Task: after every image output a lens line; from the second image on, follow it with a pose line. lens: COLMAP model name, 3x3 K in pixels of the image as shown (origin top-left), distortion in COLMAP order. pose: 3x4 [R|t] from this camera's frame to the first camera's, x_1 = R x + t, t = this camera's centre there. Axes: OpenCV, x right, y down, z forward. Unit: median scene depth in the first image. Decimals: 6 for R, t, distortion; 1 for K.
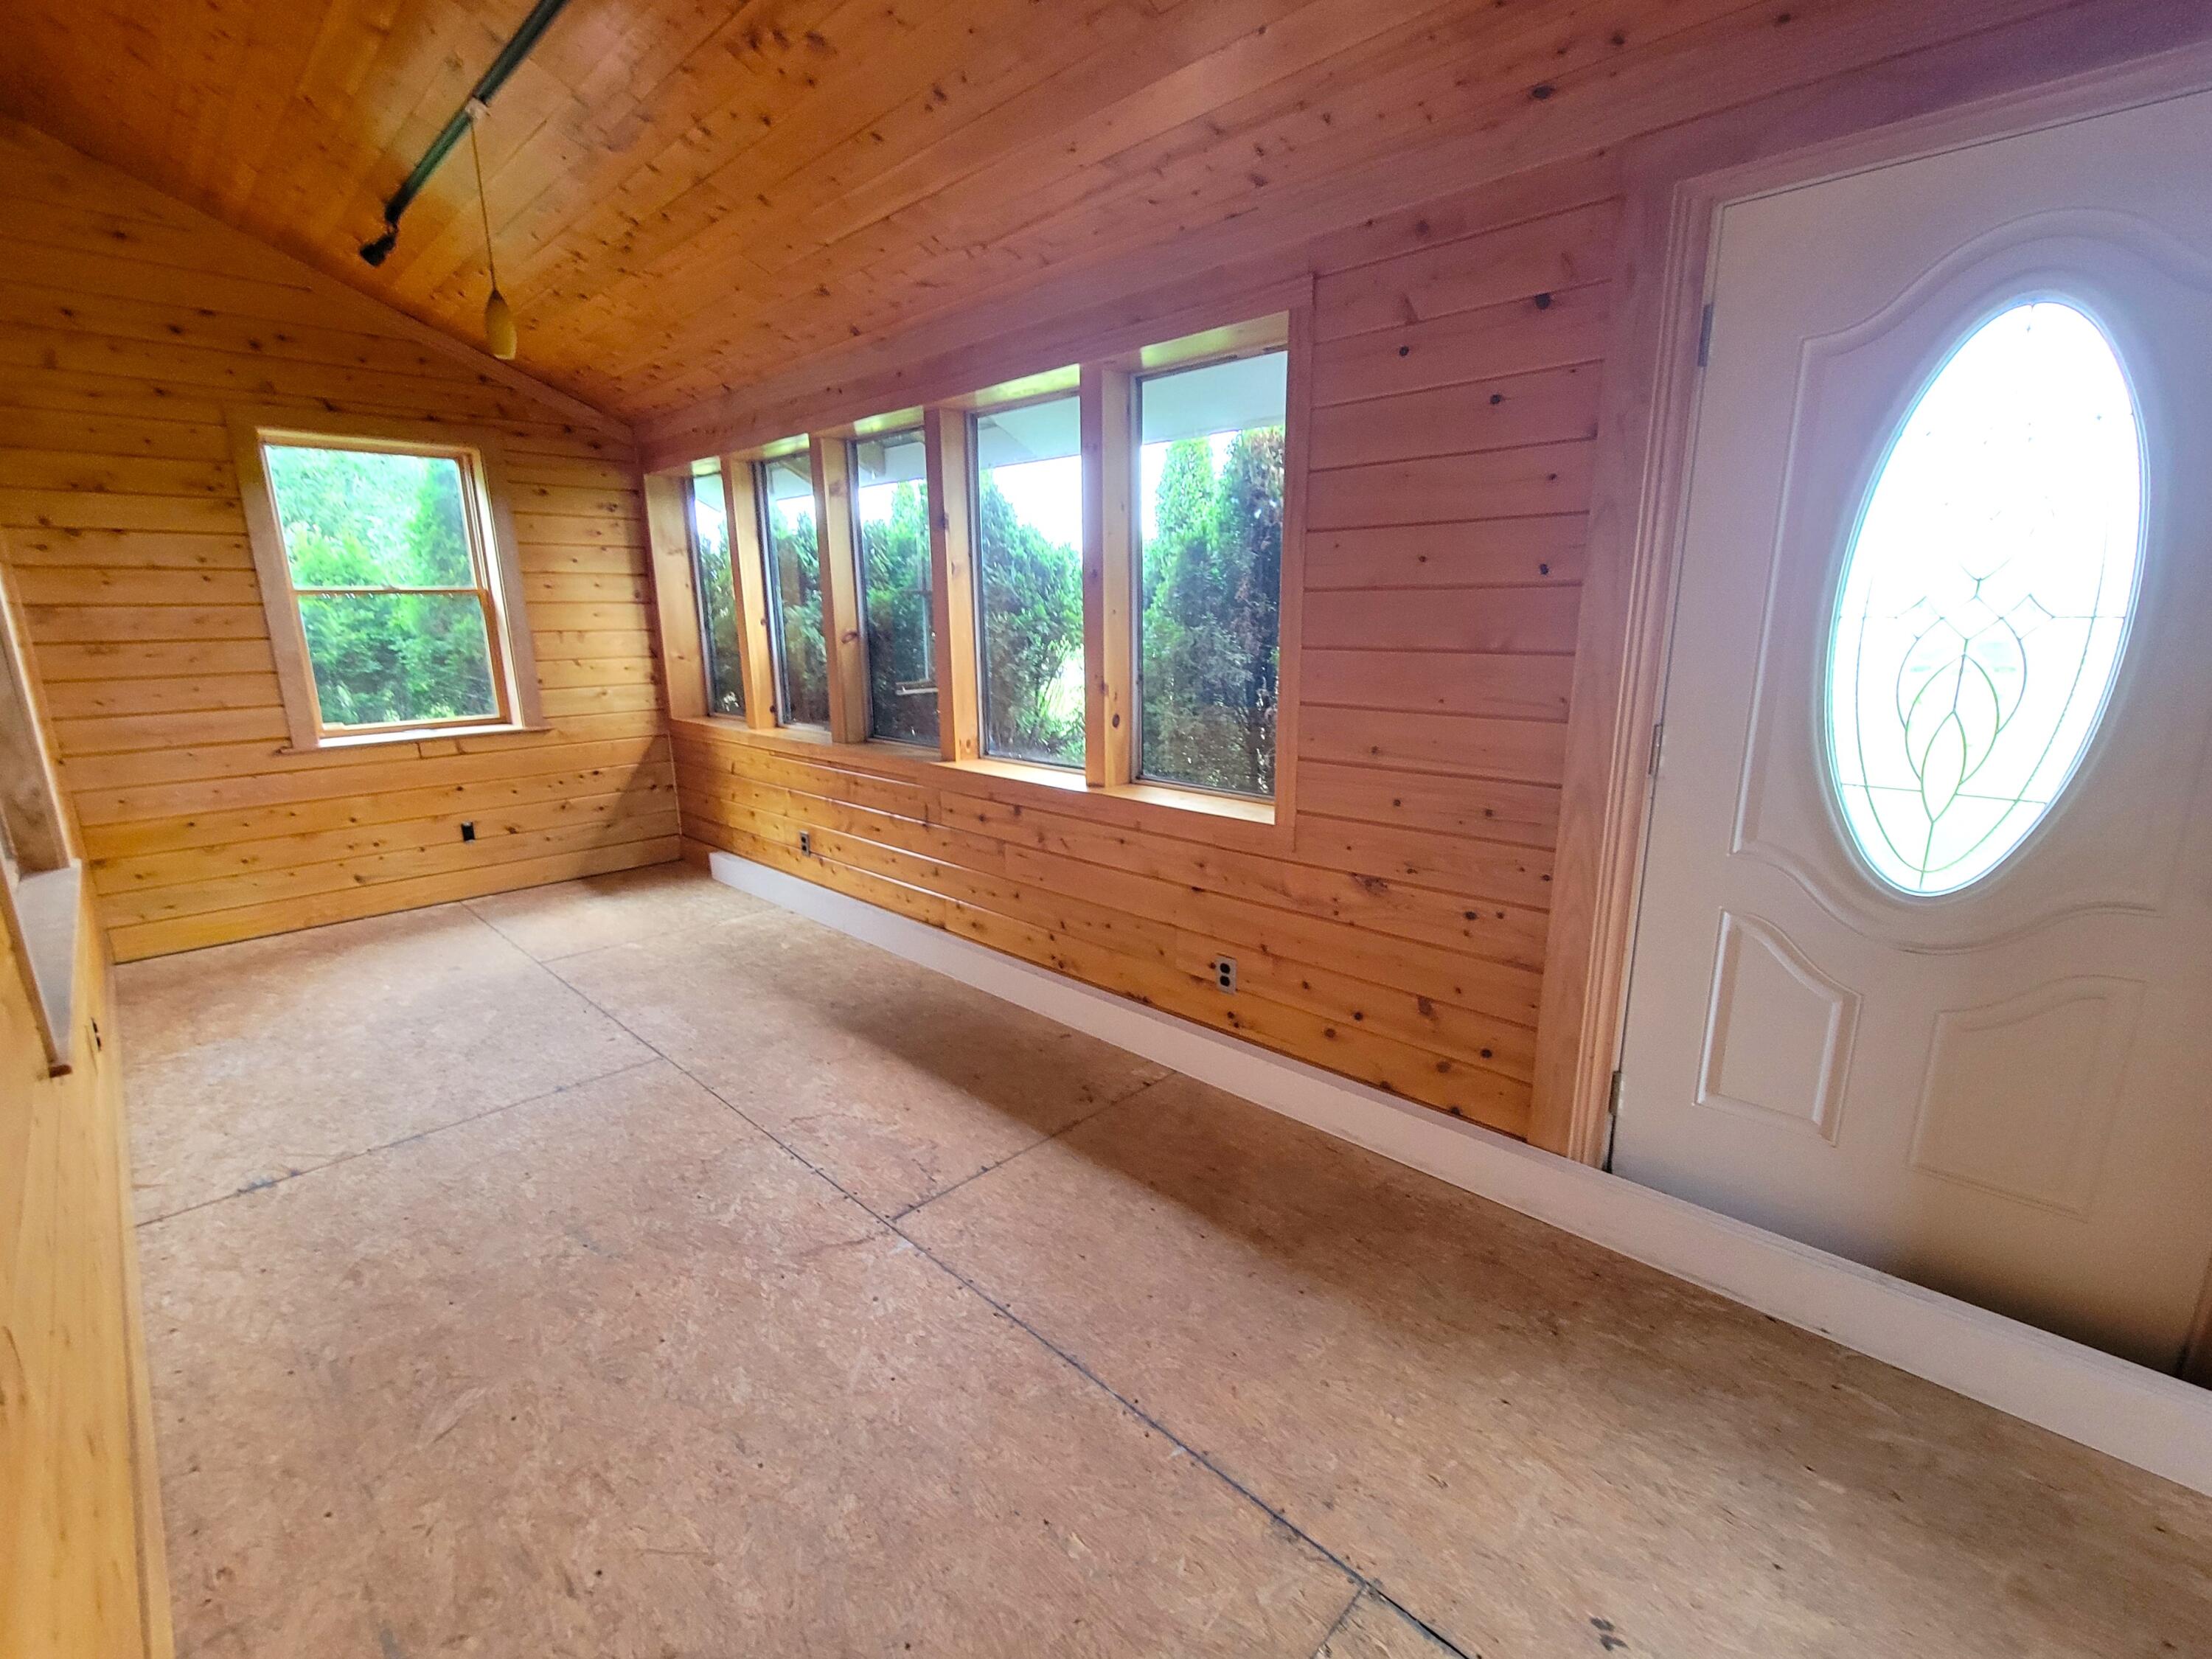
lens RADIAL K [[980.2, 0, 1106.0], [0, 980.2, 829.5], [0, 0, 1]] dist [-0.003855, -0.000035]
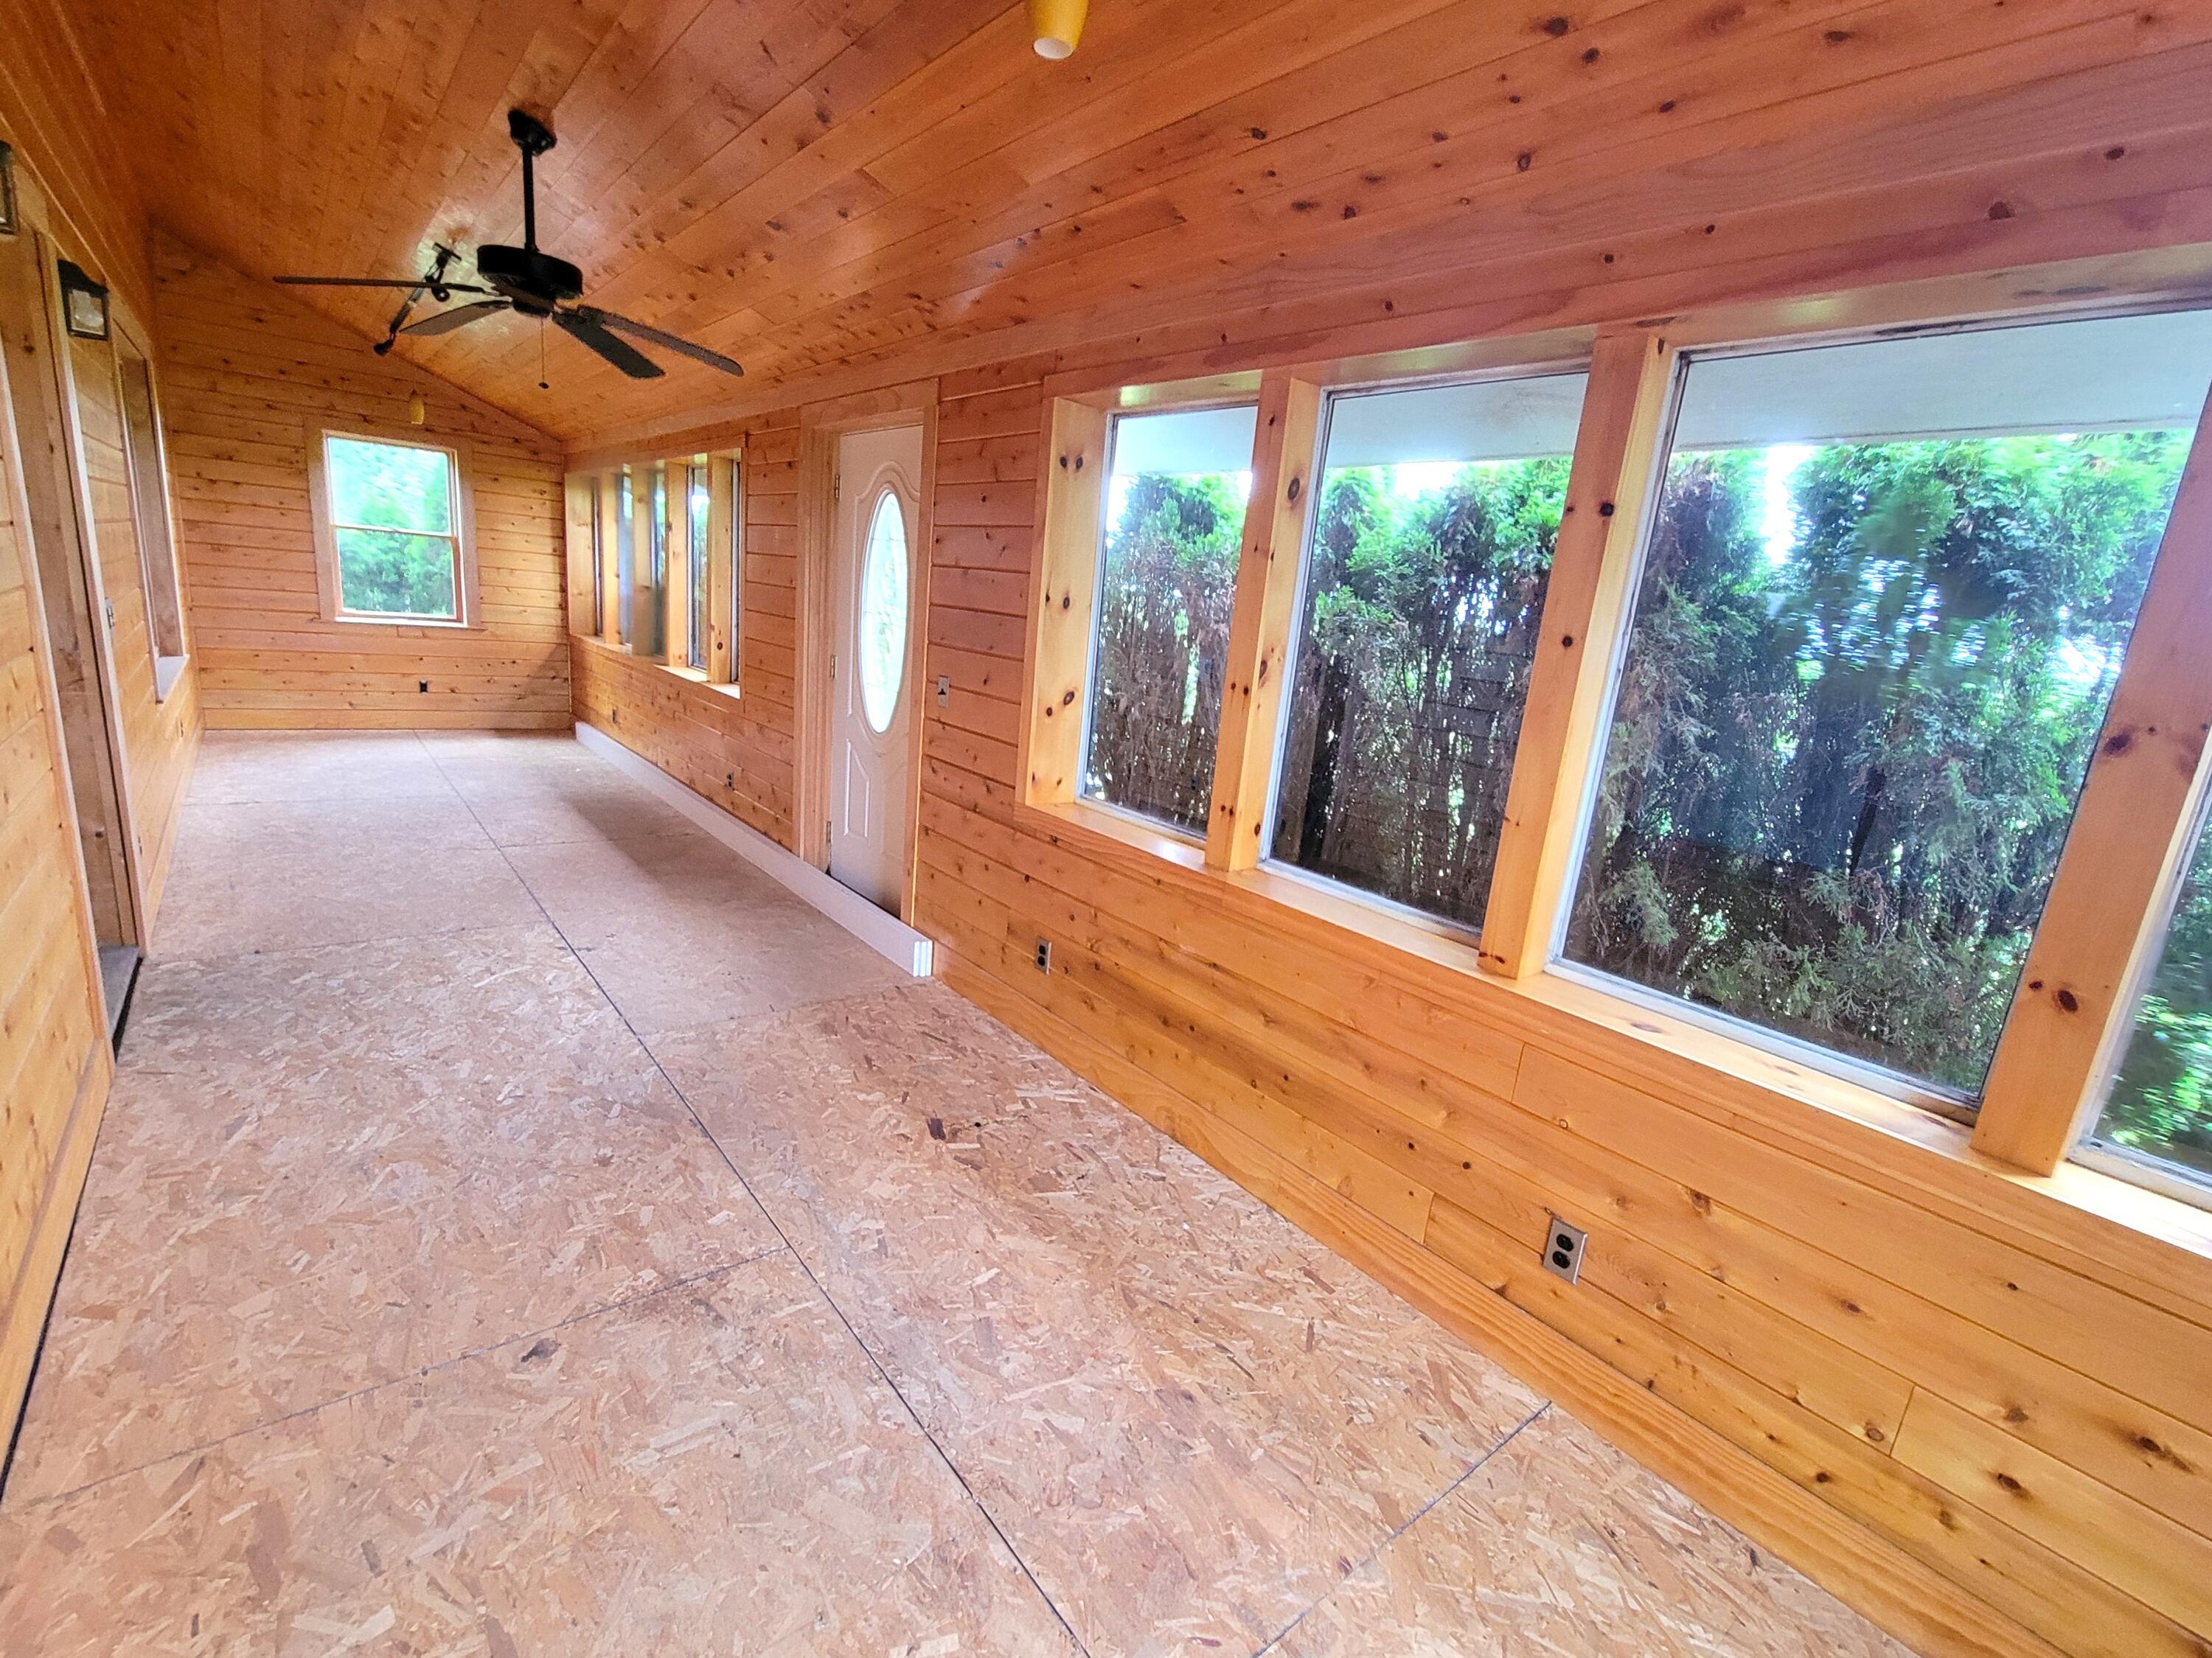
lens RADIAL K [[944.8, 0, 1106.0], [0, 944.8, 829.0], [0, 0, 1]] dist [-0.025774, -0.000422]
pose [[0.990567, 0.129272, -0.045459, 0.576607], [-0.129094, 0.991609, 0.006841, 0.082713], [0.045962, -0.000908, 0.998943, -0.485277]]
